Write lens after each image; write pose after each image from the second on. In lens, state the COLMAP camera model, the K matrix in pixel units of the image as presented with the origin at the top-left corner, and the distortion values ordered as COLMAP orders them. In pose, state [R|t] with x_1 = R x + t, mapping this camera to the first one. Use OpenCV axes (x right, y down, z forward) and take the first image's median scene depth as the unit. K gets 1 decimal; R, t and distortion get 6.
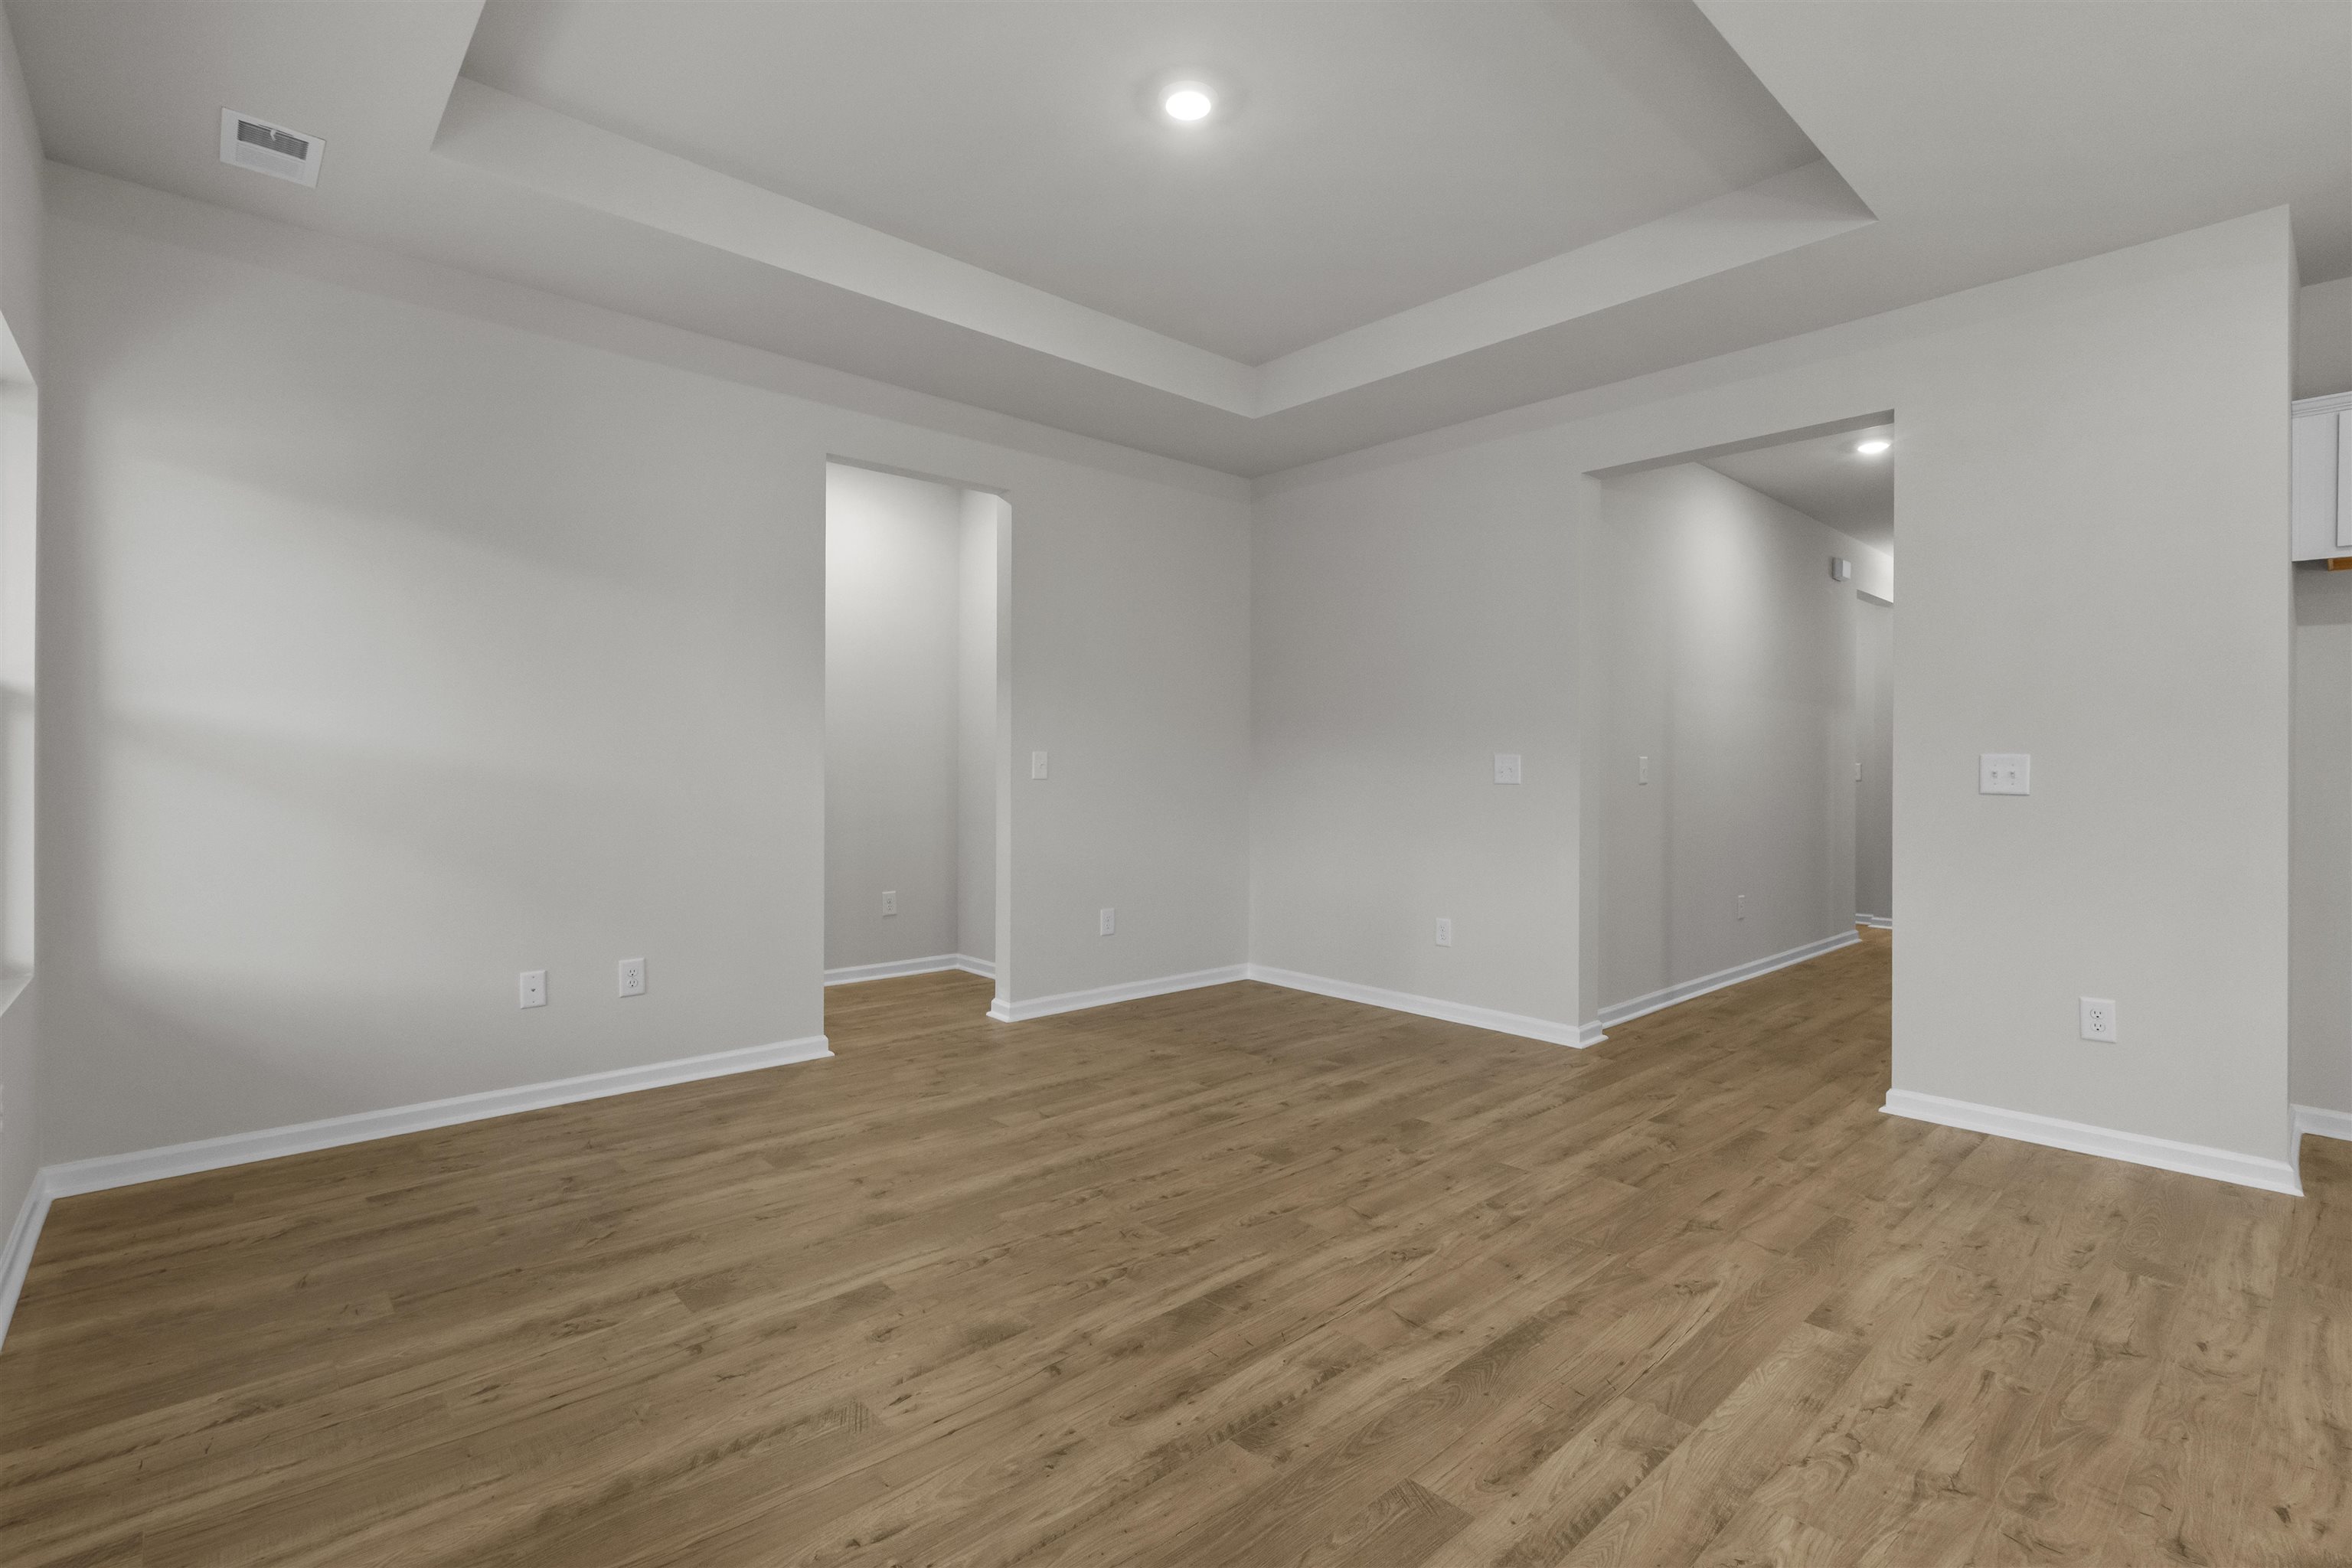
lens RADIAL K [[1075.2, 0, 1177.8], [0, 1075.2, 765.0], [0, 0, 1]] dist [-0.002677, 0.000013]
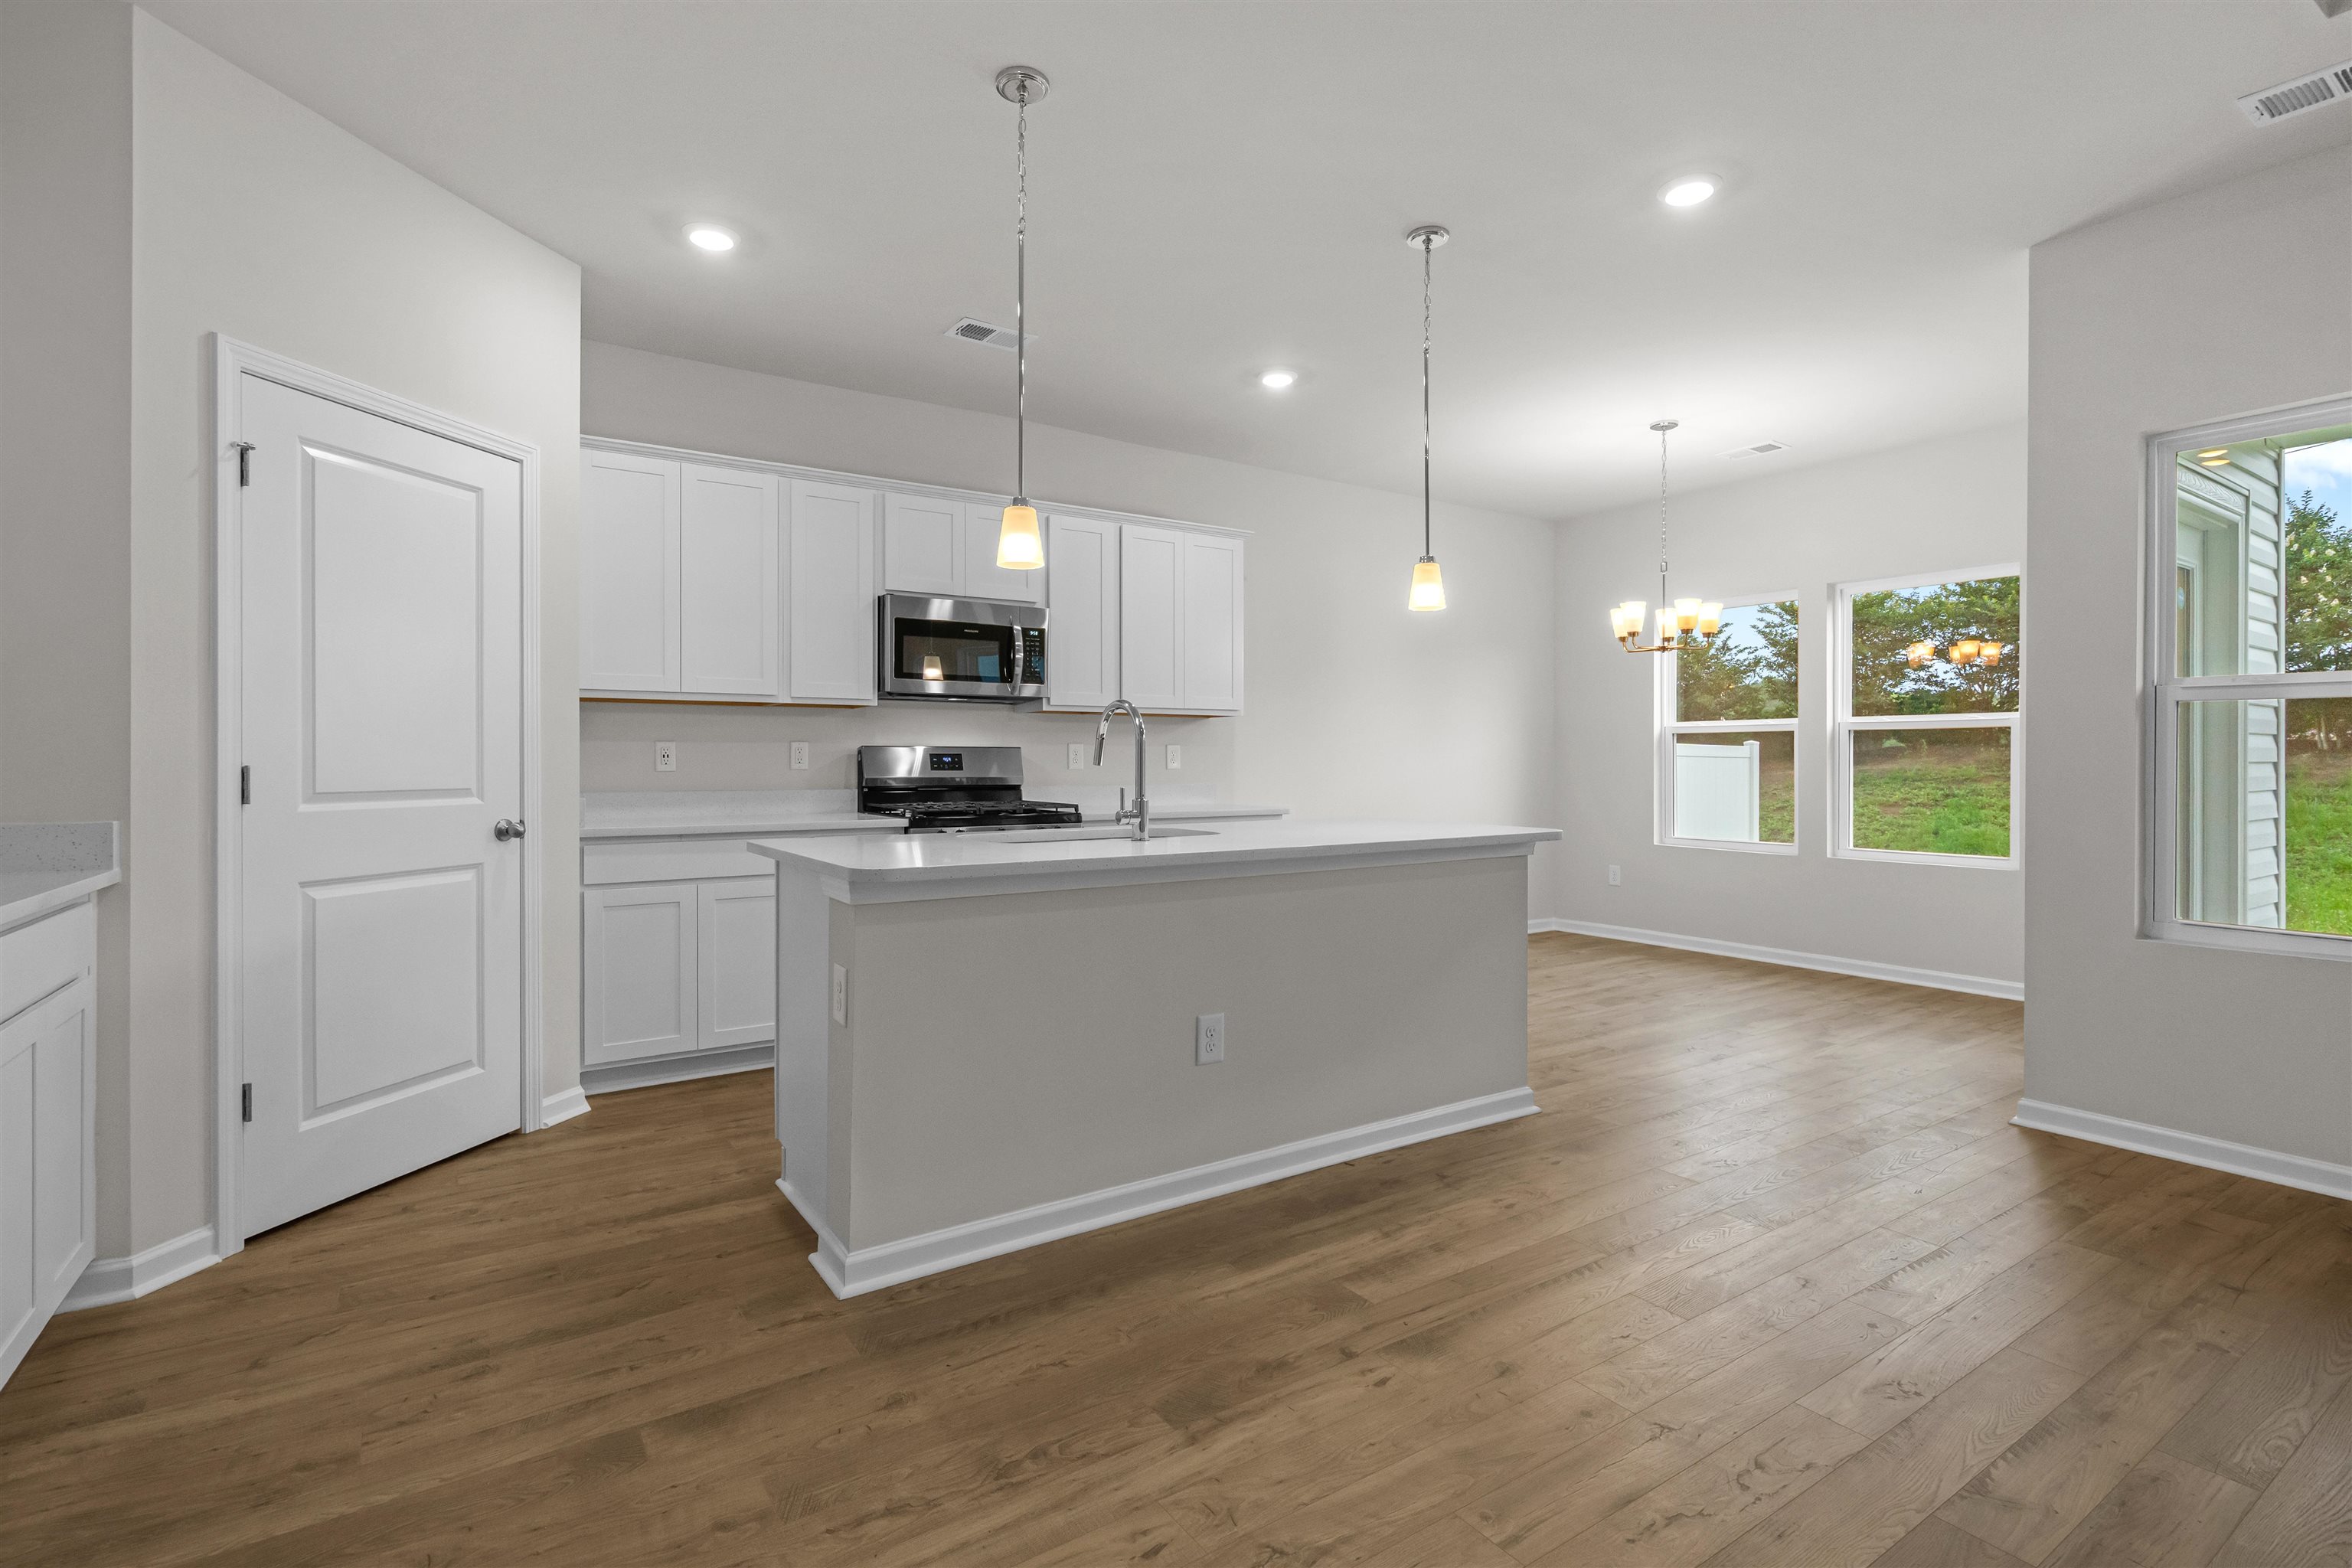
lens RADIAL K [[1106.6, 0, 1170.8], [0, 1106.6, 765.0], [0, 0, 1]] dist [0.001768, 0.000568]
pose [[-0.988730, -0.009458, 0.149408, 0.636993], [-0.008741, 0.999947, 0.005454, 0.011344], [-0.149452, 0.004086, -0.988761, 1.307924]]
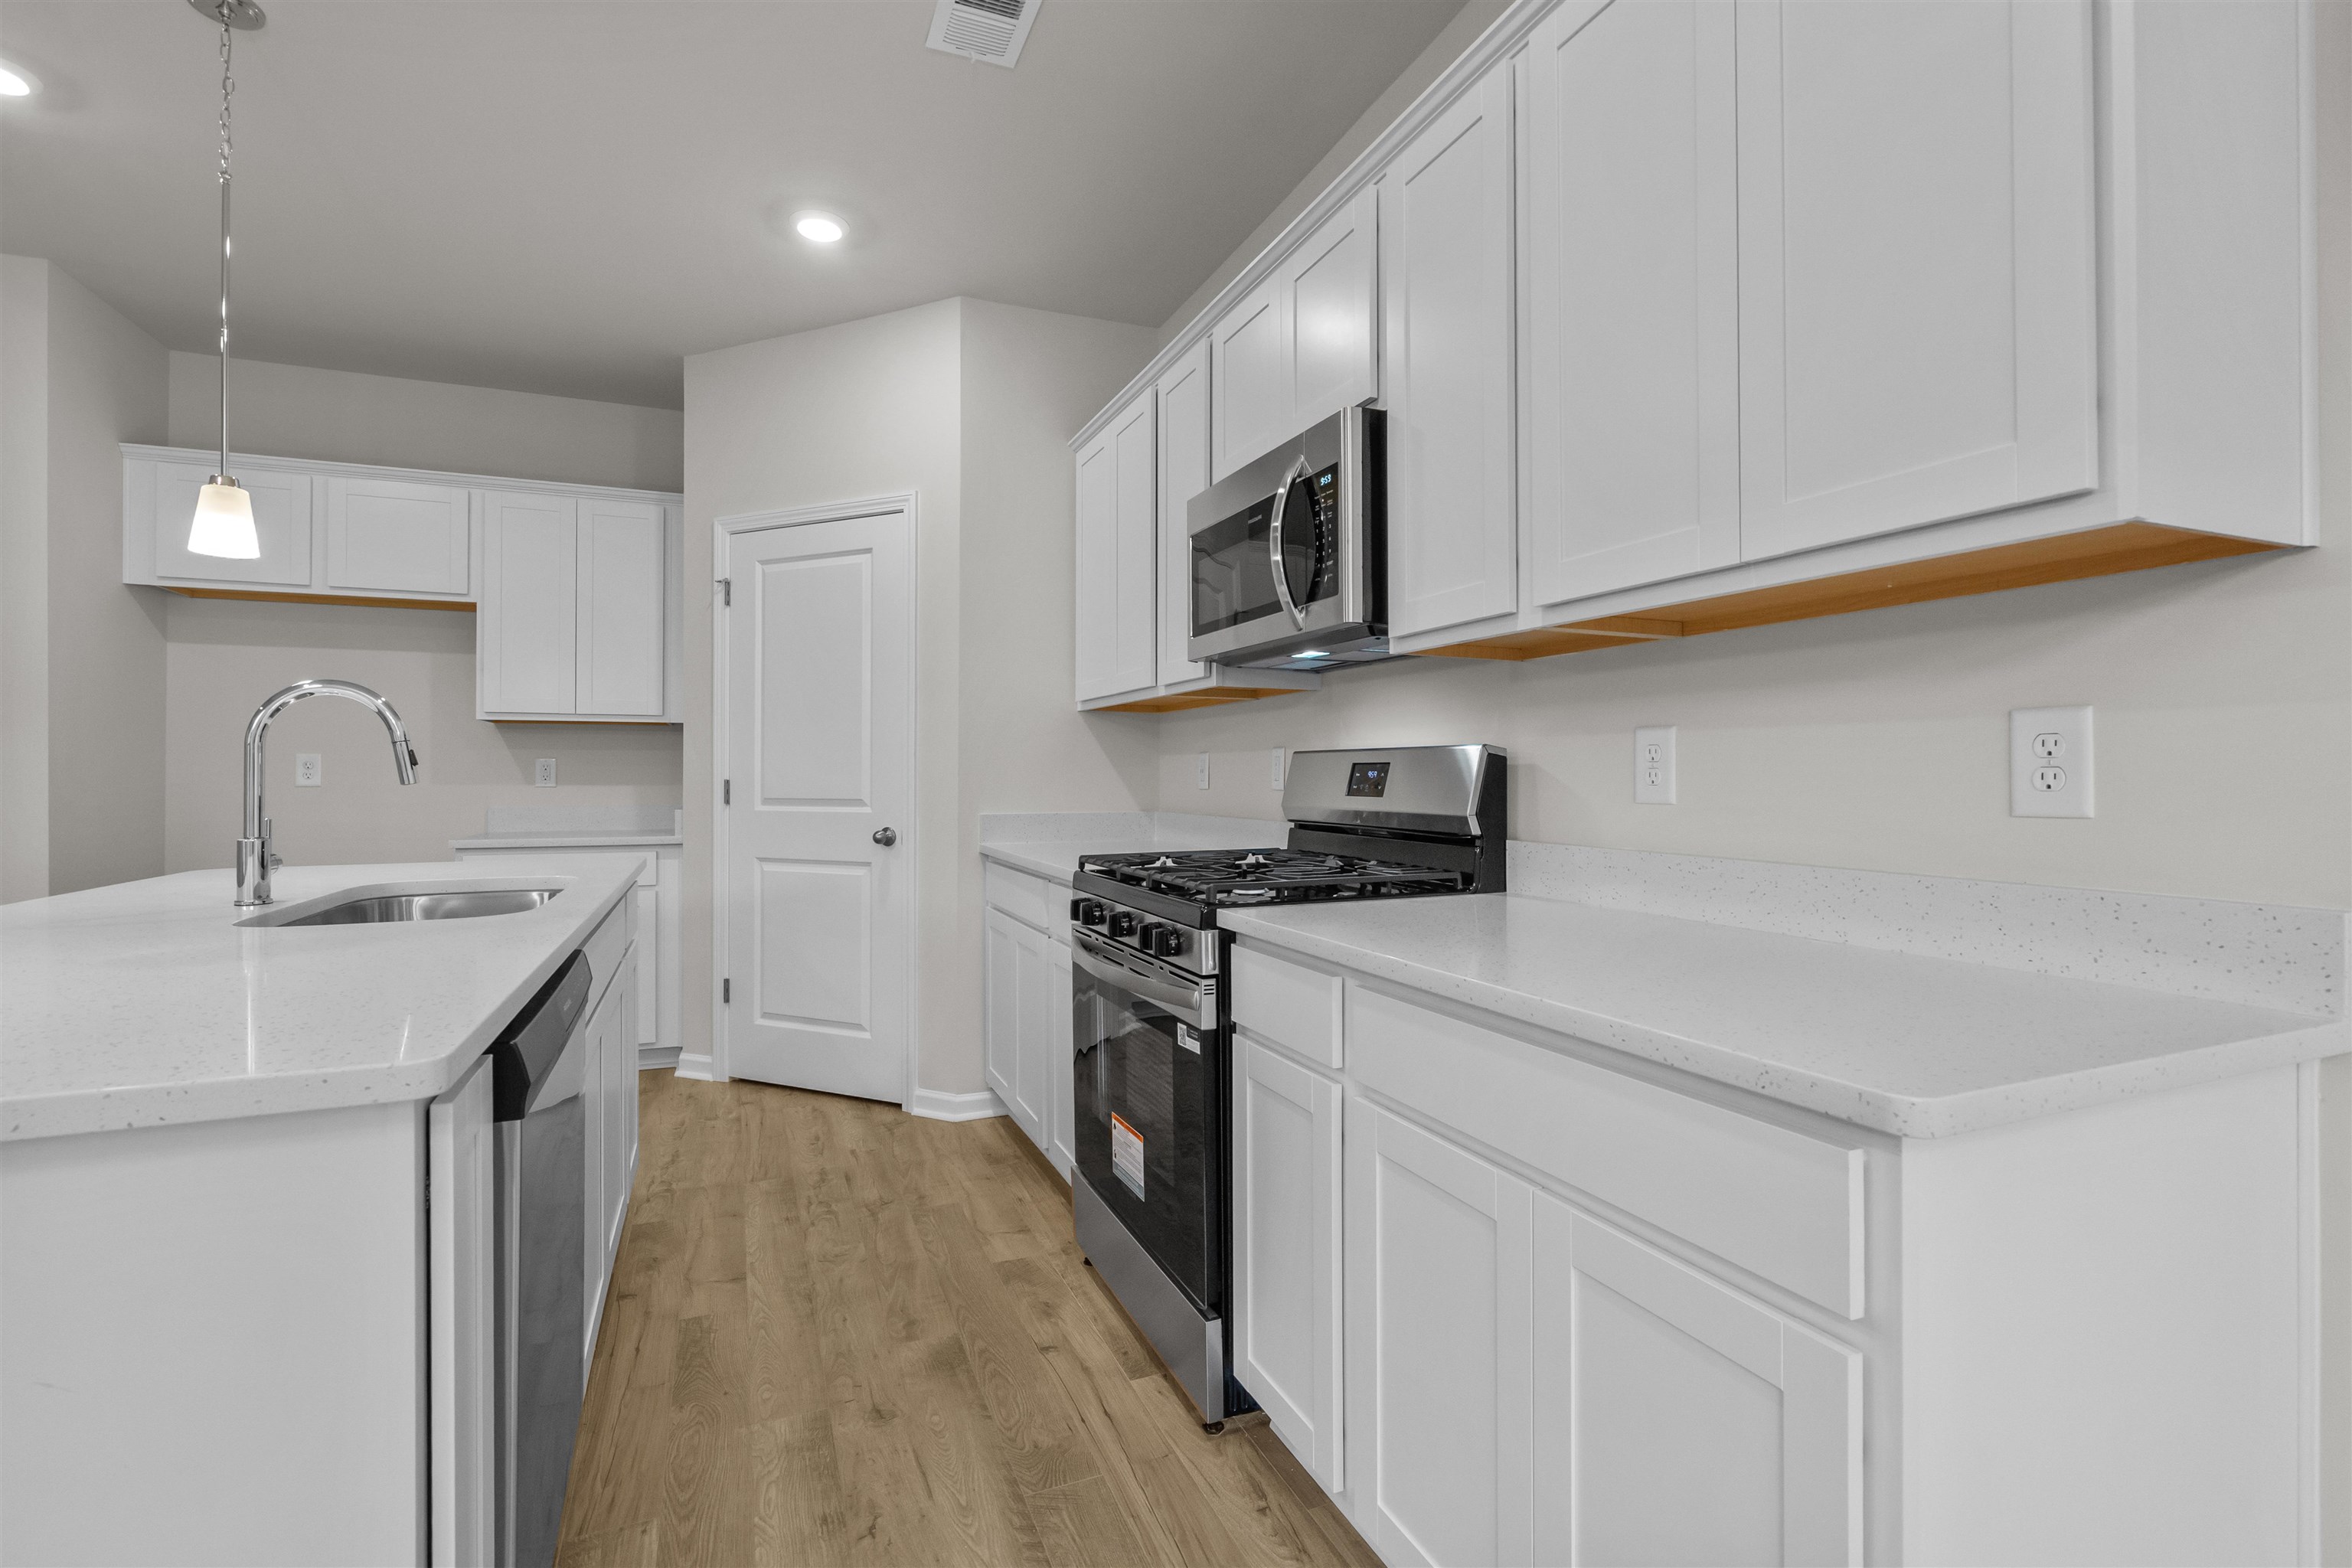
lens RADIAL K [[1075.2, 0, 1177.8], [0, 1075.2, 765.0], [0, 0, 1]] dist [-0.002677, 0.000013]
pose [[0.337209, 0.000308, 0.941430, 0.395318], [0.003481, 0.999993, -0.001574, 0.008859], [-0.941423, 0.003808, 0.337205, -0.509500]]
